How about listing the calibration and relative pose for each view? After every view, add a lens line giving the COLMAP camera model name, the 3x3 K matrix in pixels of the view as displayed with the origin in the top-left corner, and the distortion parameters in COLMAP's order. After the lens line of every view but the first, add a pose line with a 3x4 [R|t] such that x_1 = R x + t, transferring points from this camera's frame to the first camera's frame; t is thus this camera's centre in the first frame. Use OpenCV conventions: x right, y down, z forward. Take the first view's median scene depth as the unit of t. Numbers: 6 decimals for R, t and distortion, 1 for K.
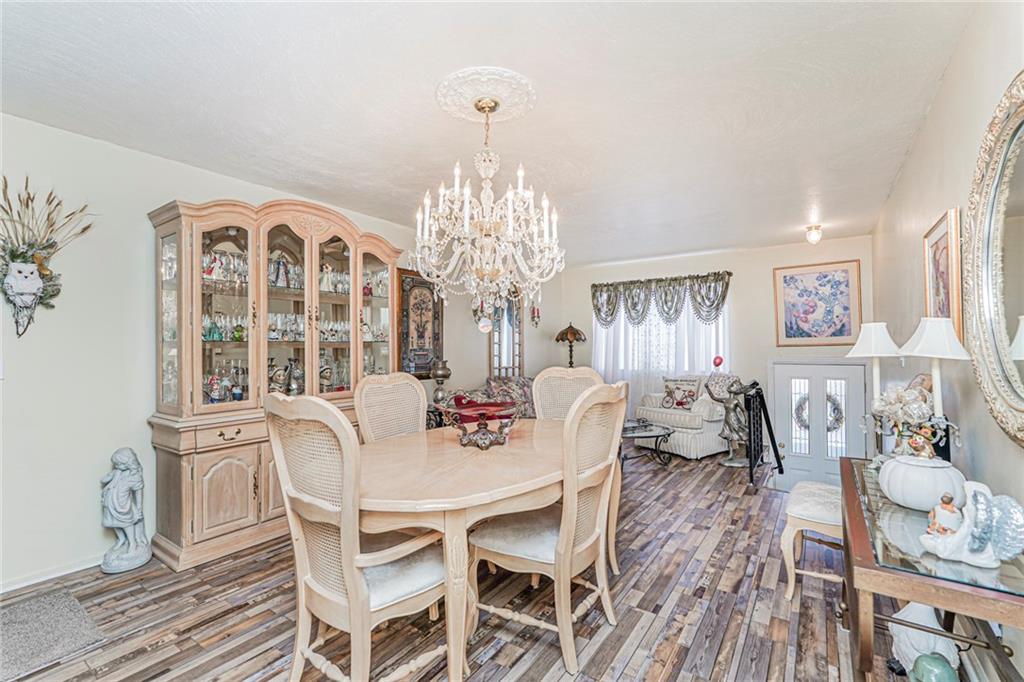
lens RADIAL K [[449.3, 0, 523.1], [0, 449.3, 341.0], [0, 0, 1]] dist [-0.001912, 0.000016]
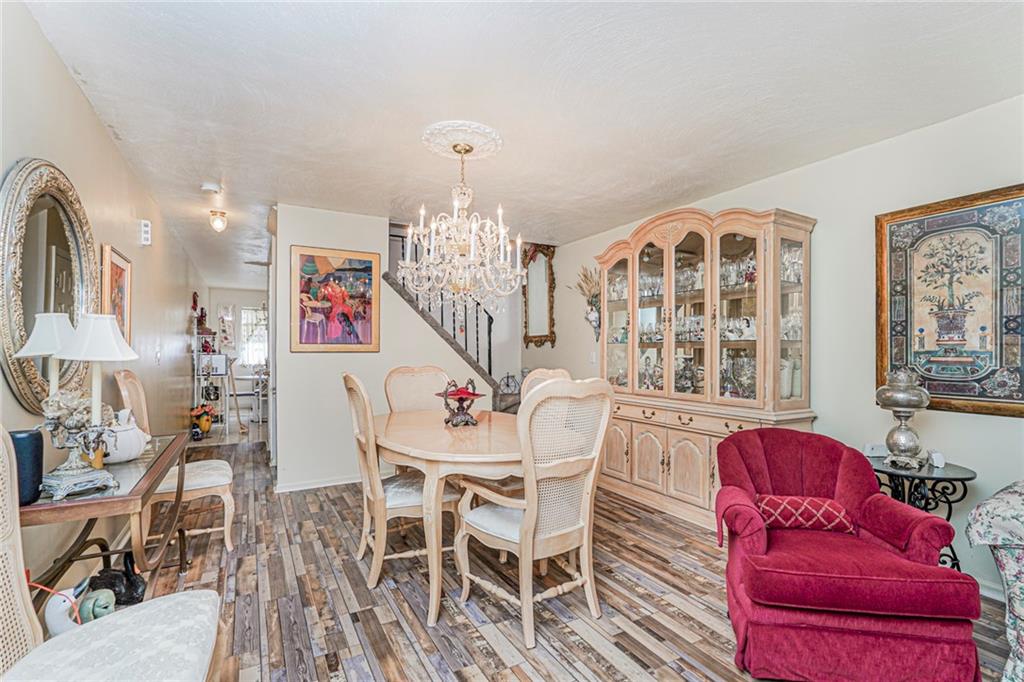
lens RADIAL K [[470.0, 0, 509.4], [0, 470.0, 348.5], [0, 0, 1]] dist [-0.005189, 0.000931]
pose [[-0.456689, -0.000216, -0.889626, 0.411136], [0.008112, 0.999957, -0.004407, 0.011269], [0.889589, -0.009229, -0.456668, 0.695092]]
